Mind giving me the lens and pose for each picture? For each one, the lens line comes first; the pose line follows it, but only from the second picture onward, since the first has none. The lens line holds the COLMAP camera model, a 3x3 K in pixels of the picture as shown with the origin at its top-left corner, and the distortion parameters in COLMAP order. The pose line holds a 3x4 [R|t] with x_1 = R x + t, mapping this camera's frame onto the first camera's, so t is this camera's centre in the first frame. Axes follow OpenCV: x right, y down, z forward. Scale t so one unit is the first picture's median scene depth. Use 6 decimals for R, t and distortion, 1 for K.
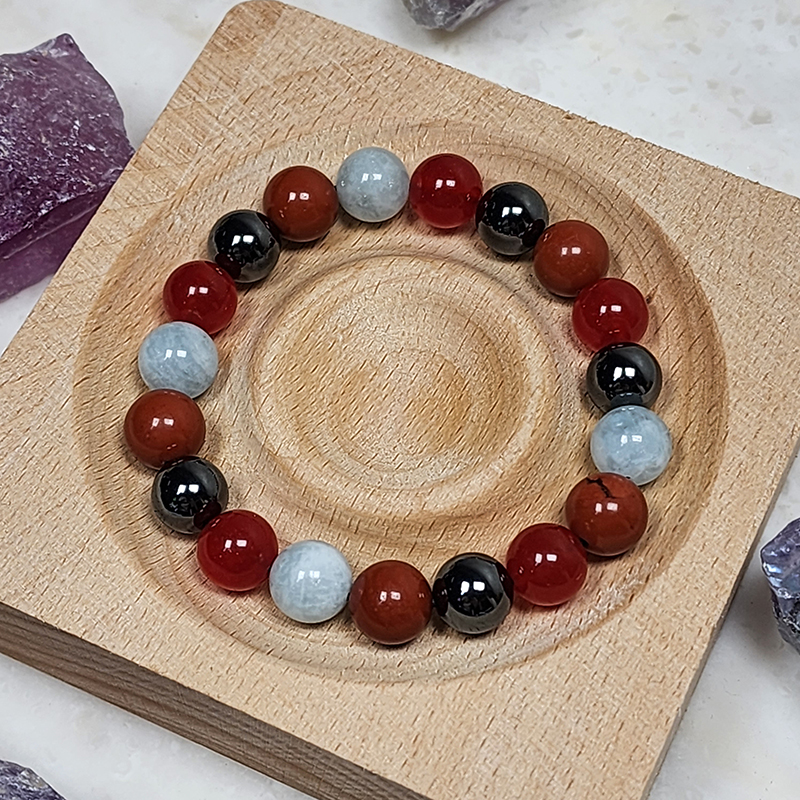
lens RADIAL K [[2072.6, 0, 400.0], [0, 2072.6, 400.0], [0, 0, 1]] dist [0.215561, -0.757260]
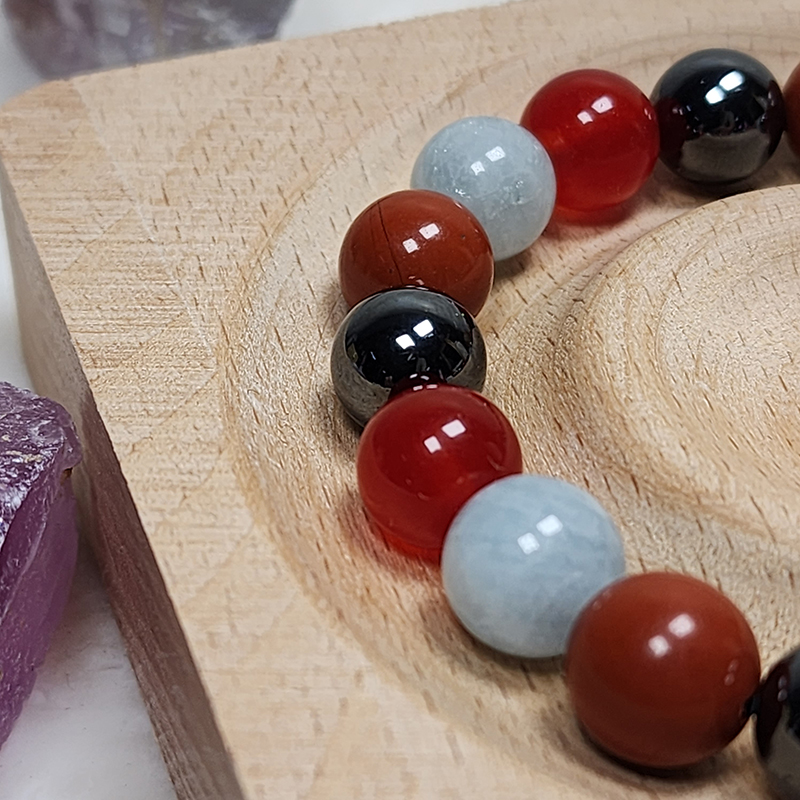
lens RADIAL K [[2168.8, 0, 380.9], [0, 2168.8, 400.3], [0, 0, 1]] dist [0.184784, -1.119767]
pose [[0.715690, -0.453999, 0.530728, -0.354338], [0.616521, 0.767723, -0.174653, 0.014231], [-0.328160, 0.452203, 0.829352, 0.620639]]
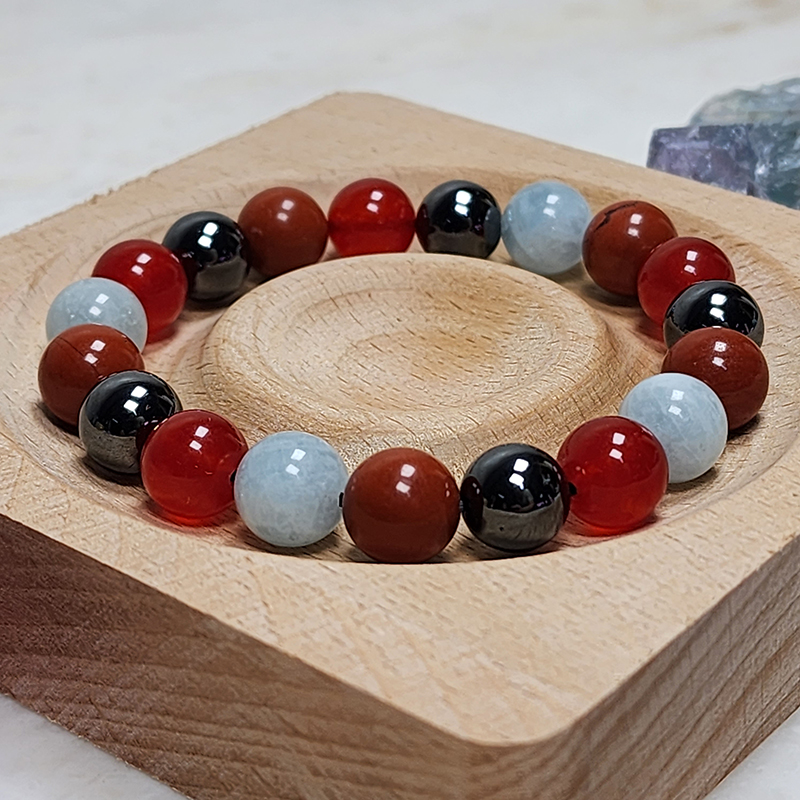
lens RADIAL K [[2072.6, 0, 400.0], [0, 2072.6, 400.0], [0, 0, 1]] dist [0.215561, -0.757260]
pose [[0.235895, -0.486125, 0.841449, -0.658627], [0.853375, 0.517841, 0.059931, -0.044564], [-0.464870, 0.703934, 0.537003, 0.597751]]
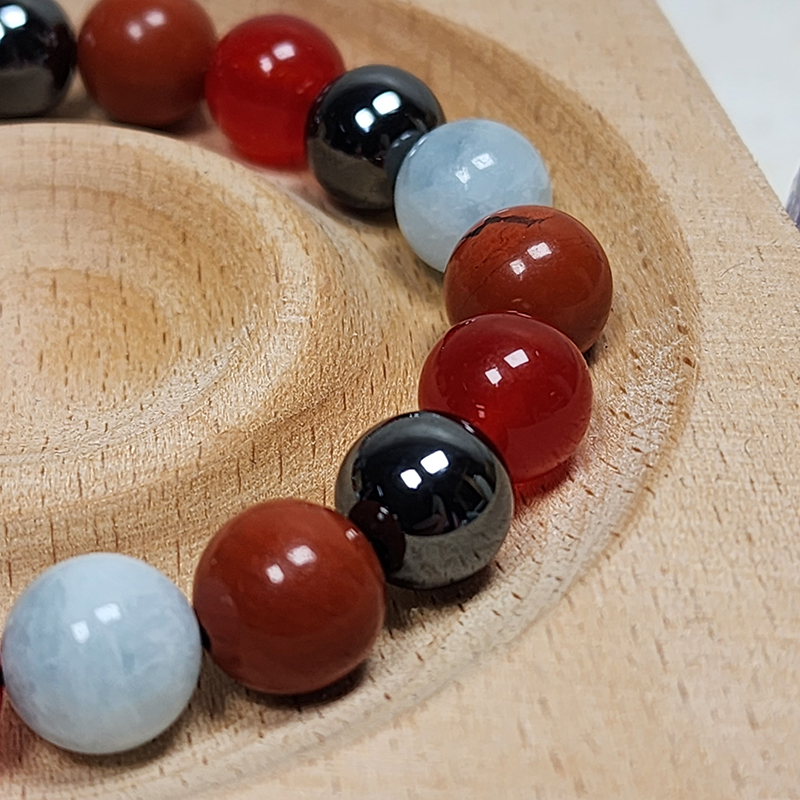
lens RADIAL K [[2168.8, 0, 380.9], [0, 2168.8, 400.3], [0, 0, 1]] dist [0.184784, -1.119767]
pose [[0.790824, -0.408384, 0.455872, -0.167716], [0.541032, 0.814686, -0.208735, 0.158561], [-0.286148, 0.411714, 0.865223, 0.551605]]
